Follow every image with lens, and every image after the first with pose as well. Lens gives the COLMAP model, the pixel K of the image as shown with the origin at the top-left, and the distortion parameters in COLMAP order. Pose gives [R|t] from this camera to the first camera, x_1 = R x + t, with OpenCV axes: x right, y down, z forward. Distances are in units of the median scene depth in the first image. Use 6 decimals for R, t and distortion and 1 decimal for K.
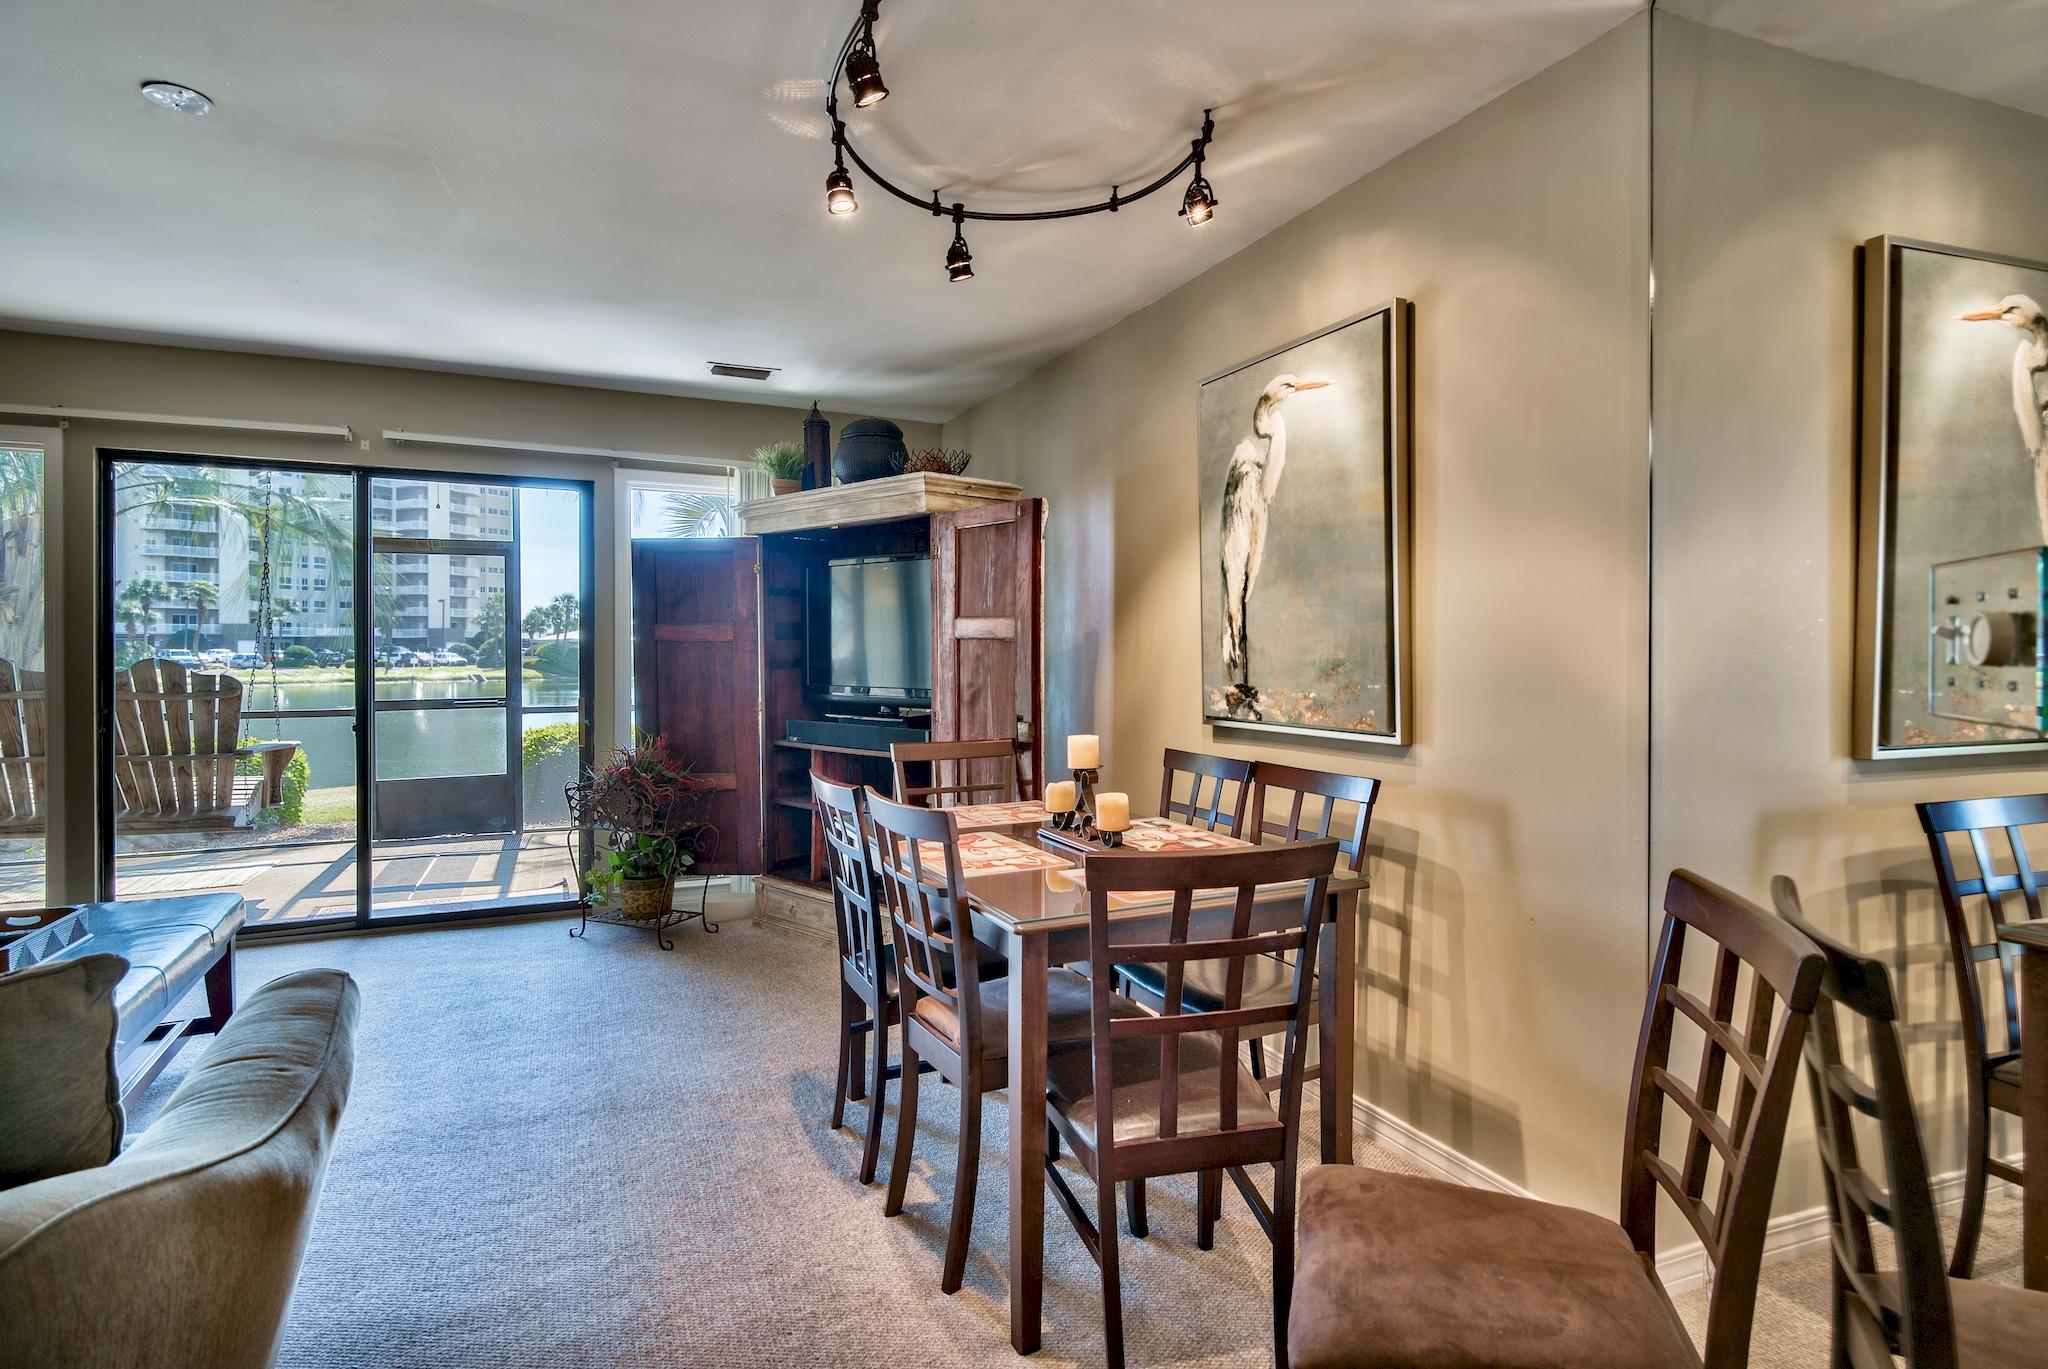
lens RADIAL K [[1023.1, 0, 1028.6], [0, 1023.1, 655.5], [0, 0, 1]] dist [-0.003693, -0.000470]
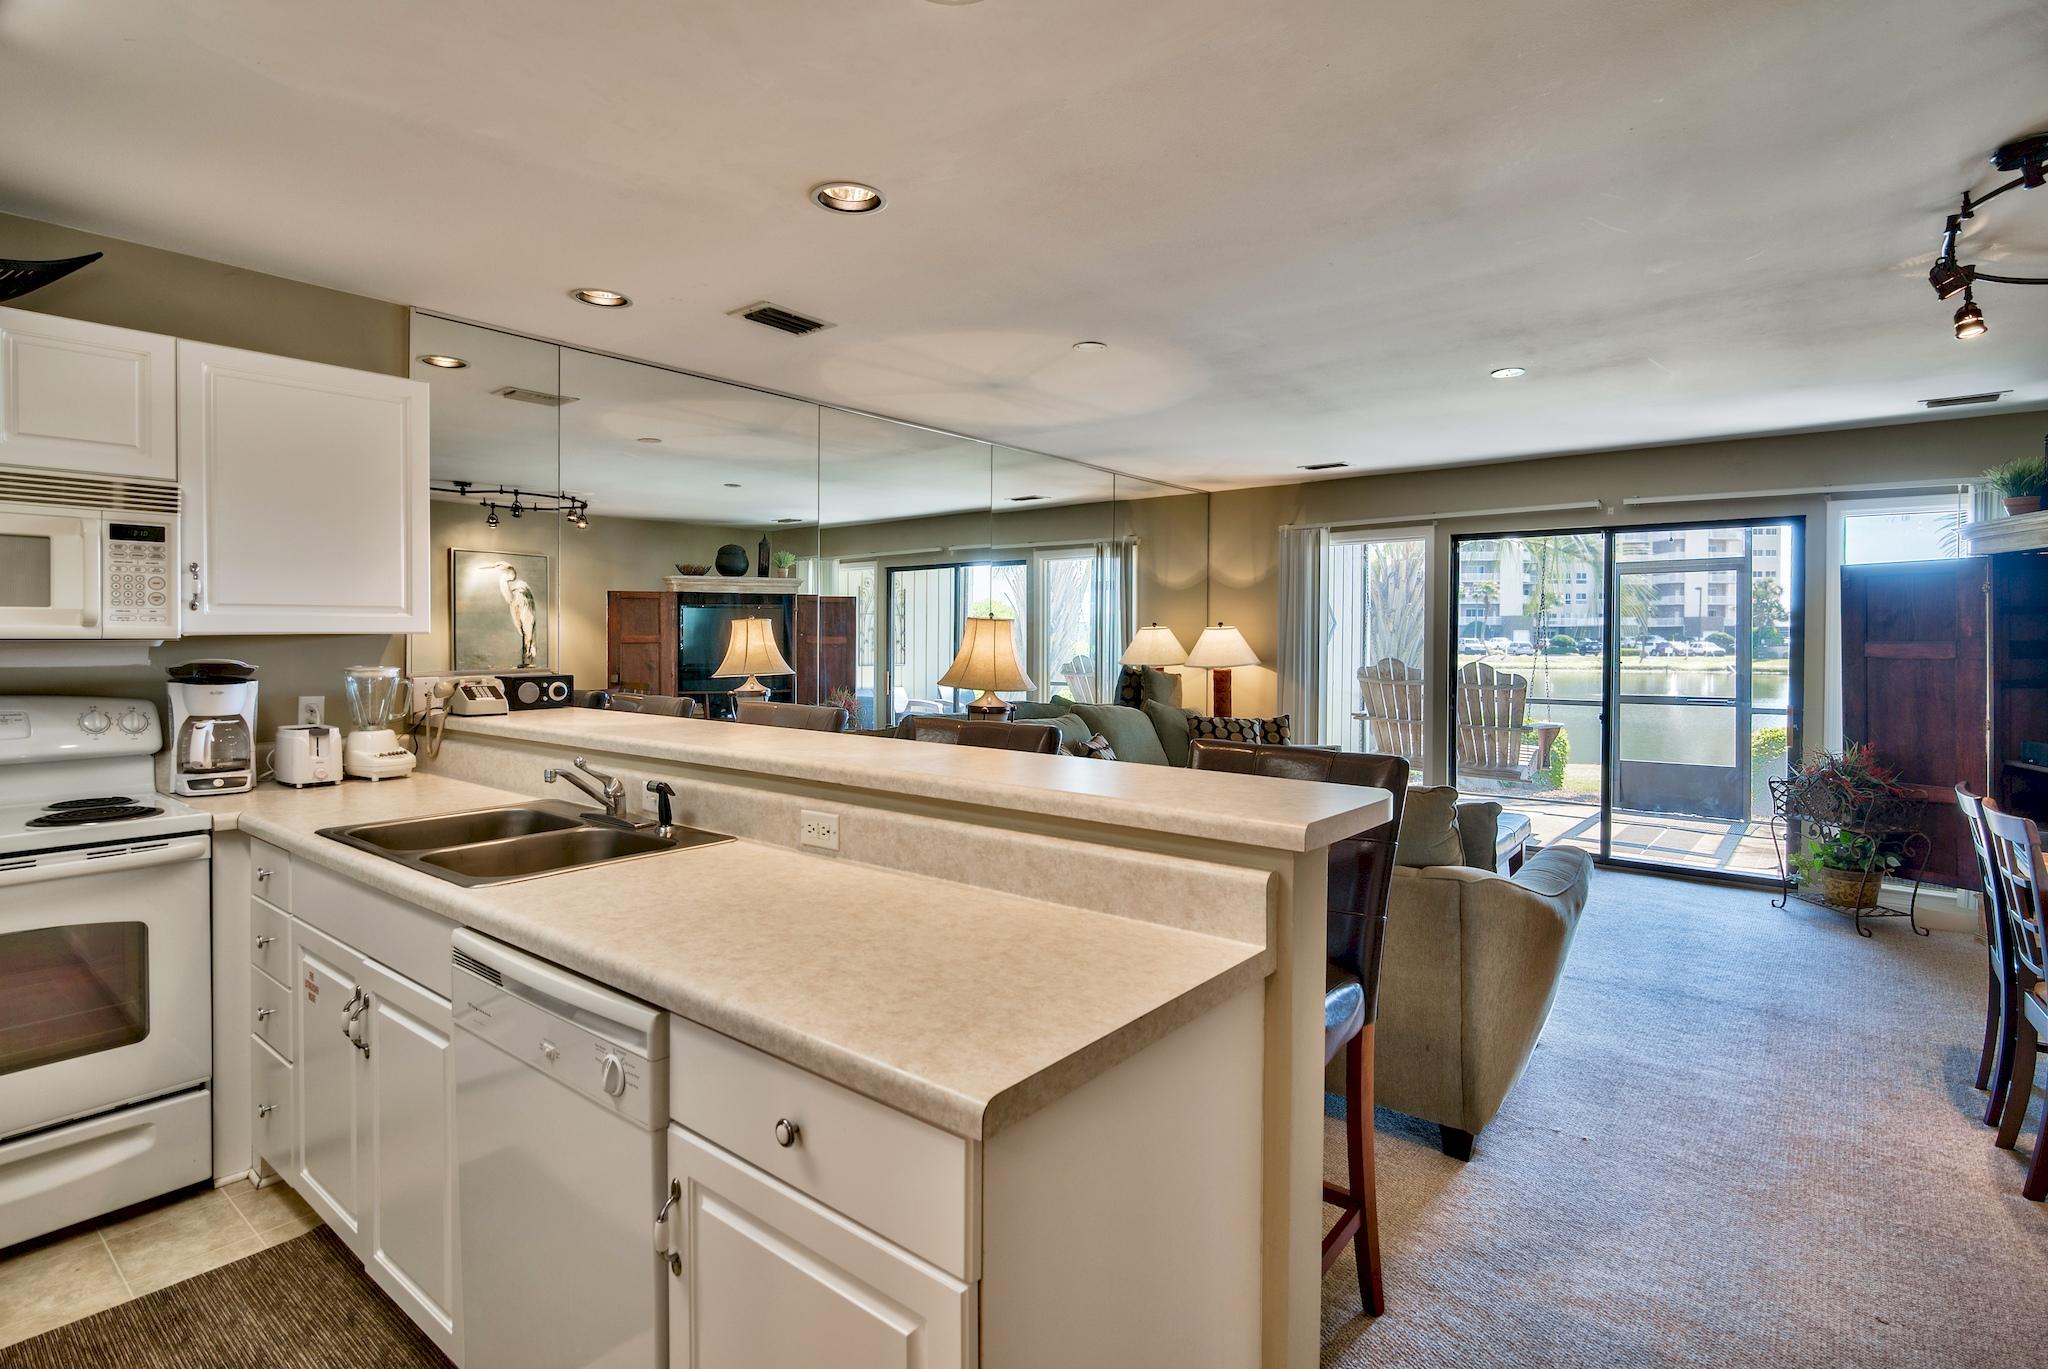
lens RADIAL K [[1019.4, 0, 1022.8], [0, 1019.4, 646.1], [0, 0, 1]] dist [-0.000582, 0.000251]
pose [[0.446804, 0.011079, -0.894563, 0.209702], [-0.008848, 0.999929, 0.007965, -0.027649], [0.894588, 0.004356, 0.446870, -0.296467]]
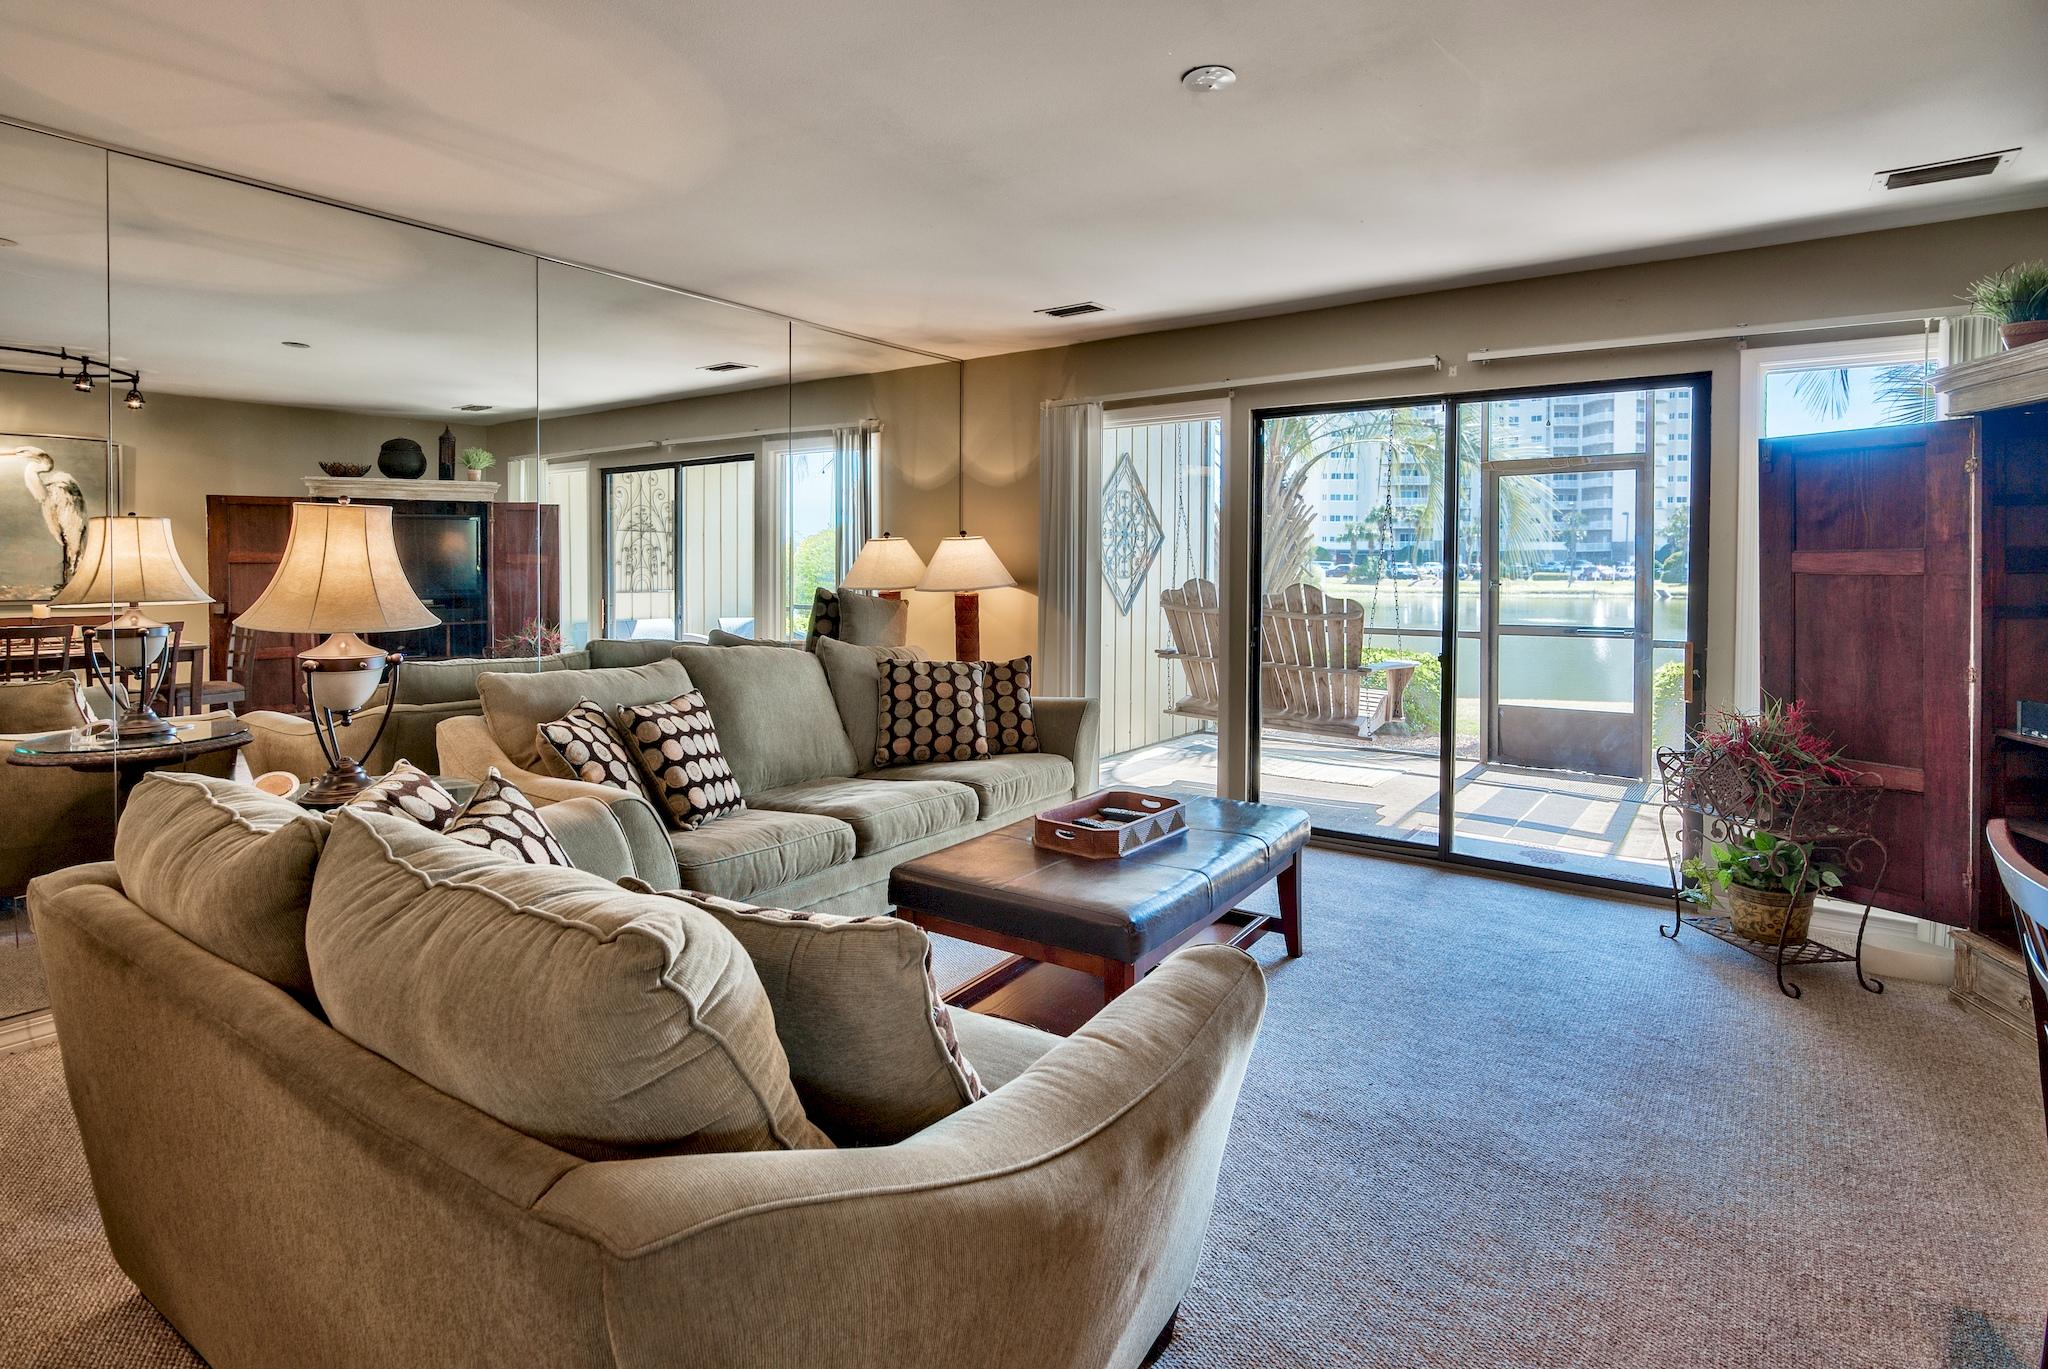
lens RADIAL K [[1031.3, 0, 1016.9], [0, 1031.3, 583.7], [0, 0, 1]] dist [-0.003092, -0.000182]
pose [[0.491685, 0.019726, -0.870550, 0.010497], [-0.007080, 0.999801, 0.018656, -0.016938], [0.870744, -0.003009, 0.491727, 0.139871]]
